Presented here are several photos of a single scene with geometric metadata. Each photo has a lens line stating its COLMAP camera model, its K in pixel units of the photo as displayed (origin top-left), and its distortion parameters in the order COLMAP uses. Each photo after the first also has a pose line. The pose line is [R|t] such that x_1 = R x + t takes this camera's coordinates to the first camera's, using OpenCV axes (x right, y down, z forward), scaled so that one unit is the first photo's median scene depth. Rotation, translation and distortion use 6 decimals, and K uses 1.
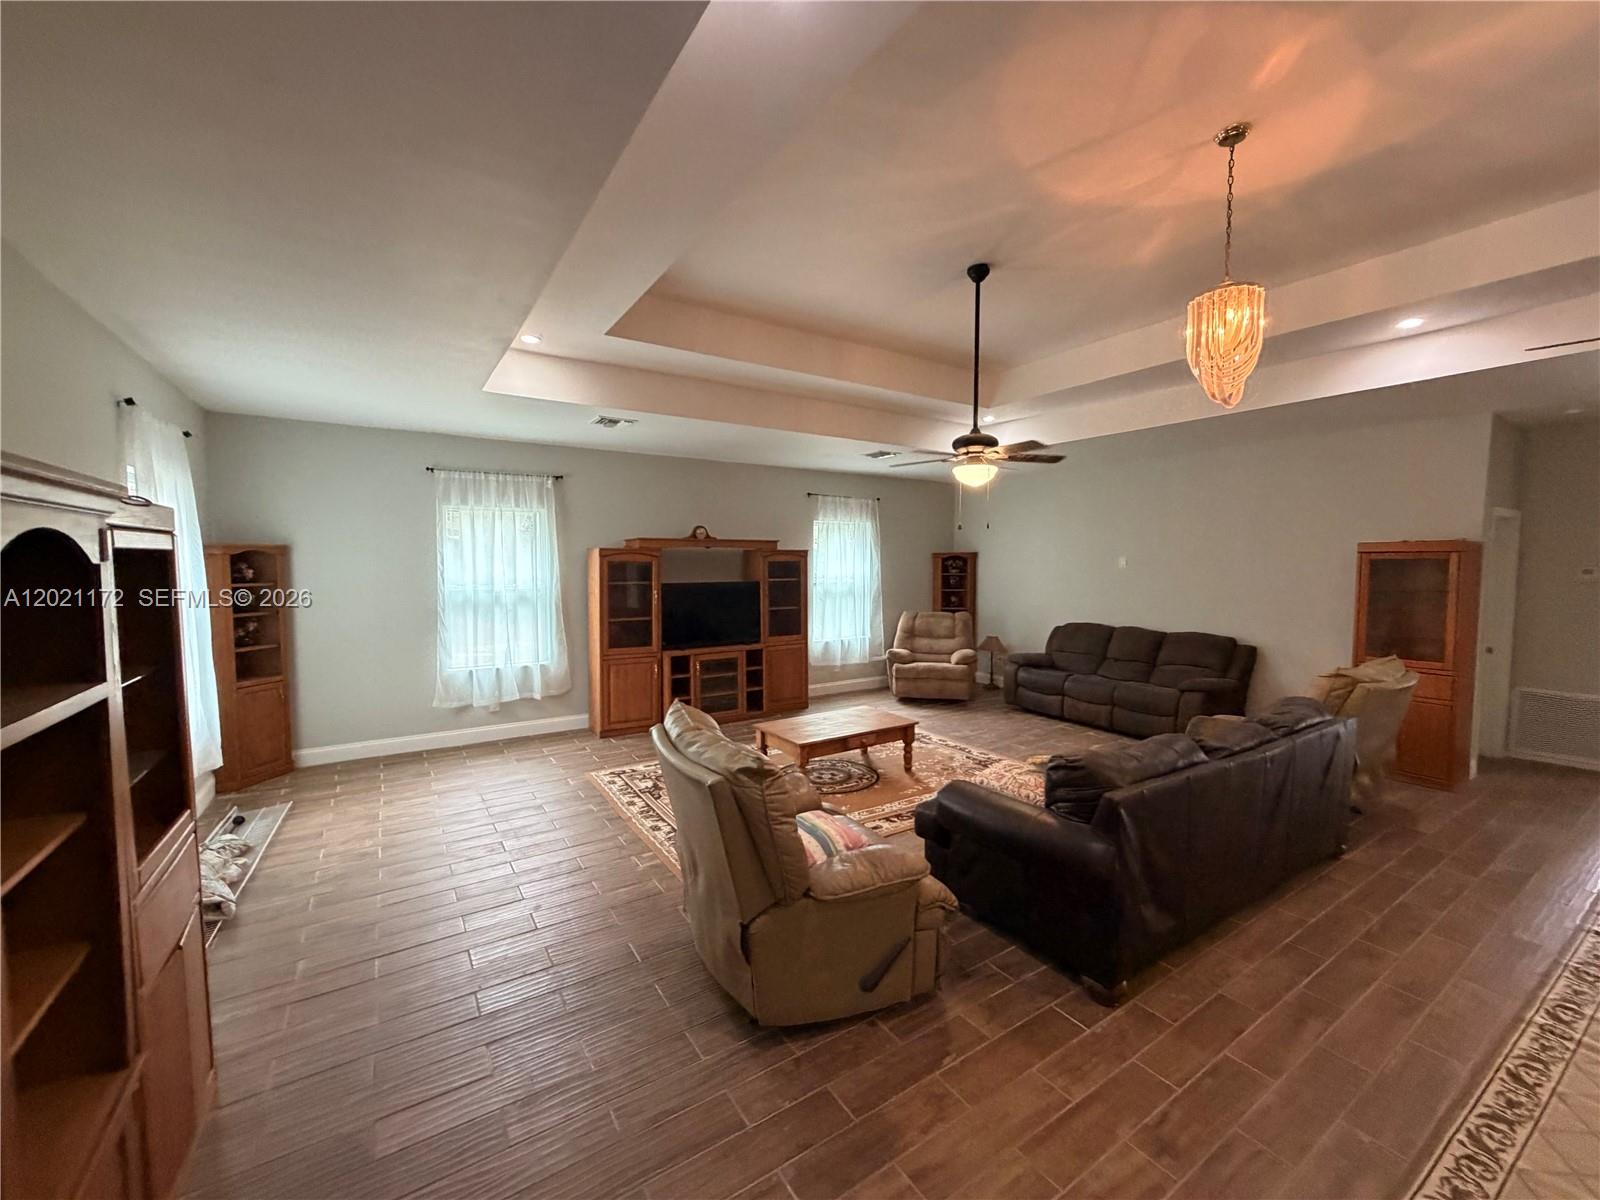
lens RADIAL K [[634.9, 0, 793.3], [0, 634.9, 599.5], [0, 0, 1]] dist [-0.014001, 0.003970]
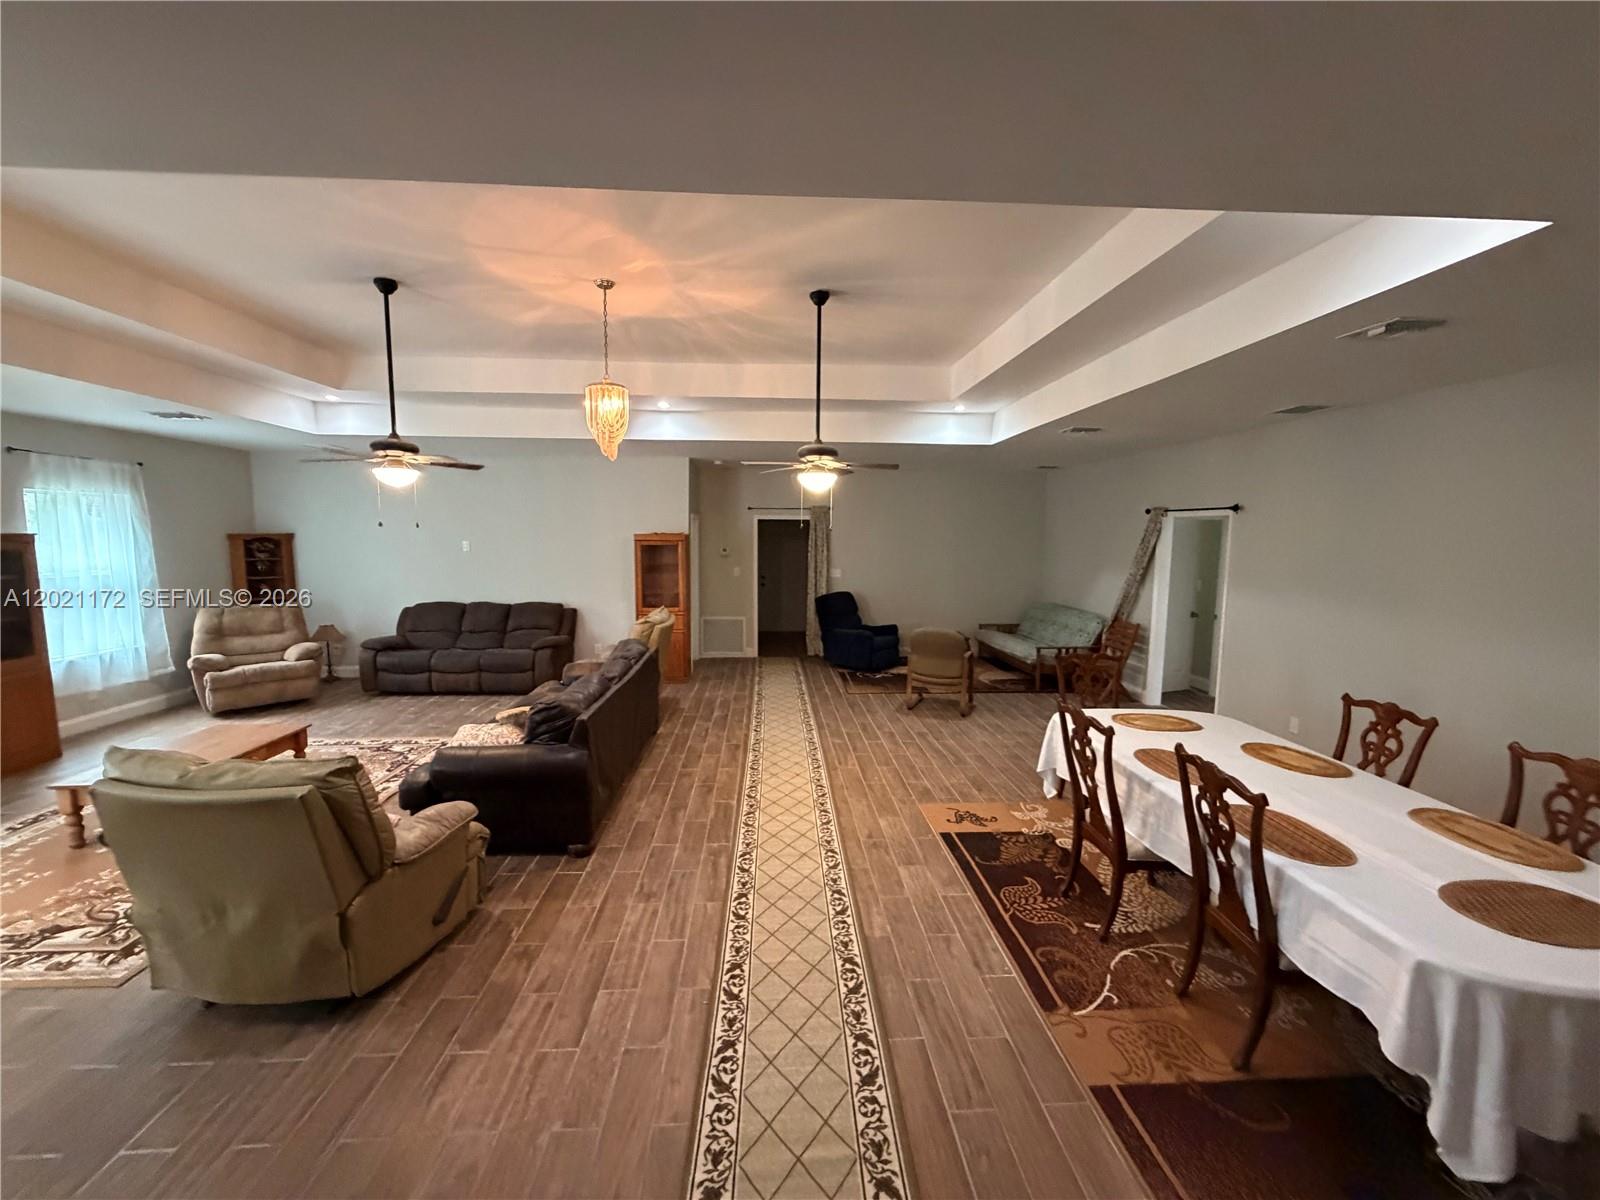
lens RADIAL K [[634.9, 0, 793.3], [0, 634.9, 599.5], [0, 0, 1]] dist [-0.014001, 0.003970]
pose [[0.495505, -0.086345, 0.864303, -0.215130], [0.045148, 0.996262, 0.073645, -0.024967], [-0.867431, 0.002530, 0.497551, -0.078842]]
